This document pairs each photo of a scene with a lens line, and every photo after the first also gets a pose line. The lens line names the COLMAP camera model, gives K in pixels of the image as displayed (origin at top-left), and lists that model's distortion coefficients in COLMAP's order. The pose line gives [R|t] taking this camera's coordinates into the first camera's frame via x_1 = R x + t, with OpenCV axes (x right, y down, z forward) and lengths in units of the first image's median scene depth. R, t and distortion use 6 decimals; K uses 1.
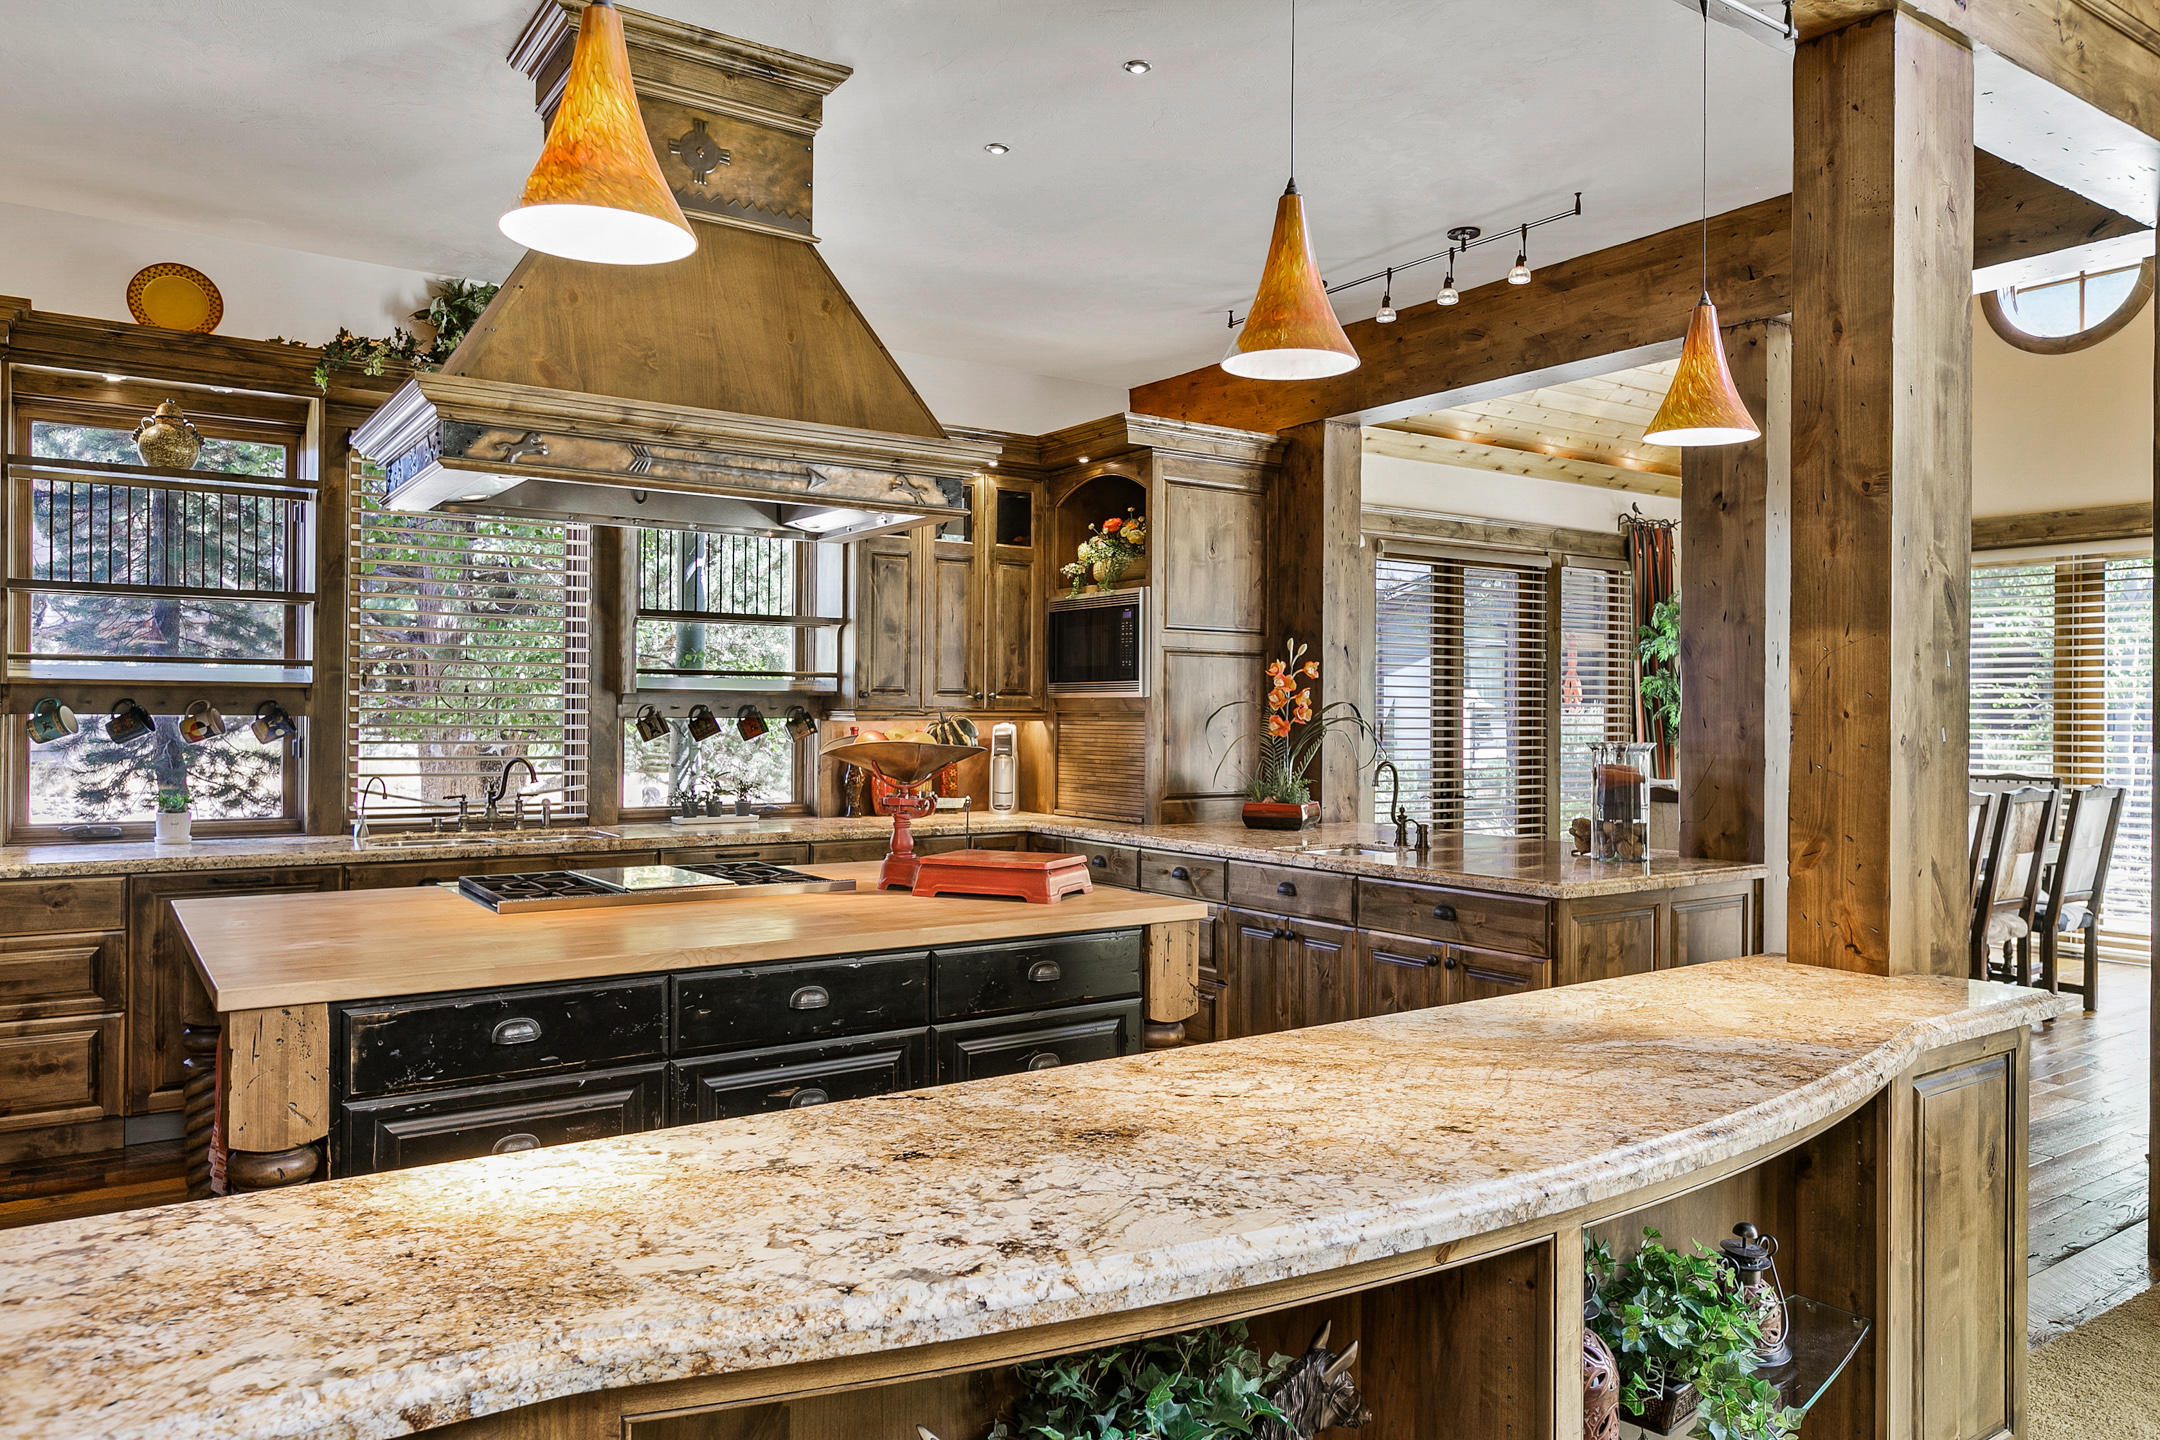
lens RADIAL K [[1548.4, 0, 1077.1], [0, 1548.4, 710.8], [0, 0, 1]] dist [0.006748, -0.002979]
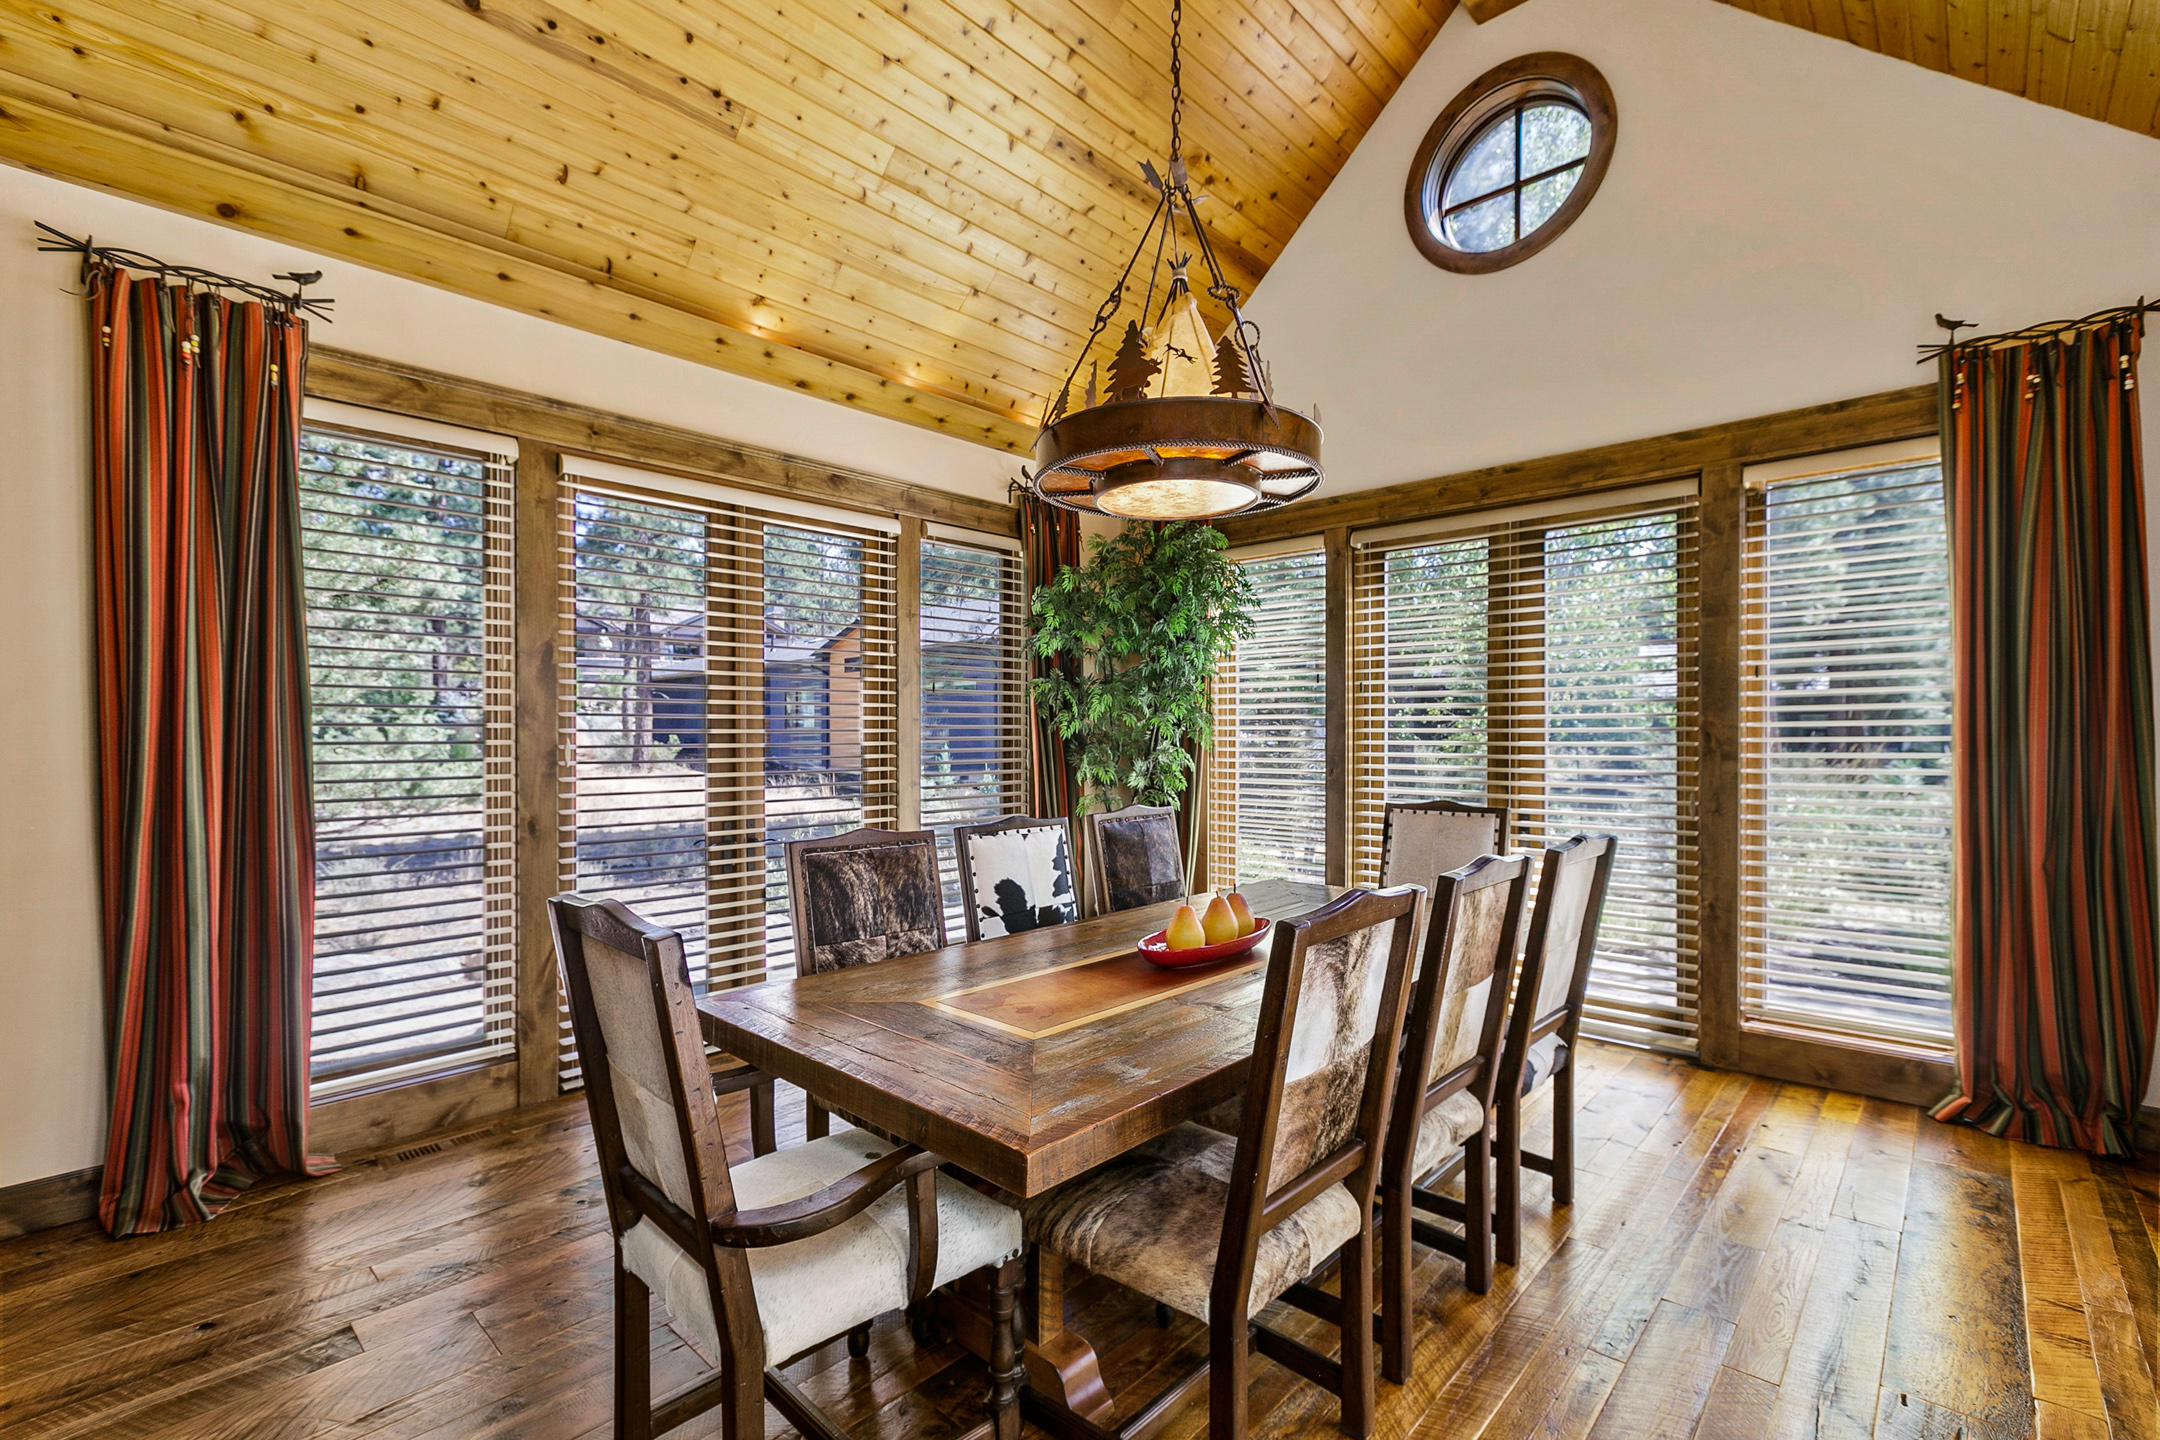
lens RADIAL K [[967.7, 0, 1080.8], [0, 967.7, 724.6], [0, 0, 1]] dist [0.002234, -0.000814]
pose [[0.980153, -0.003005, 0.198219, 0.323658], [0.002997, 0.999995, 0.000342, 0.003509], [-0.198219, 0.000259, 0.980158, 0.551524]]
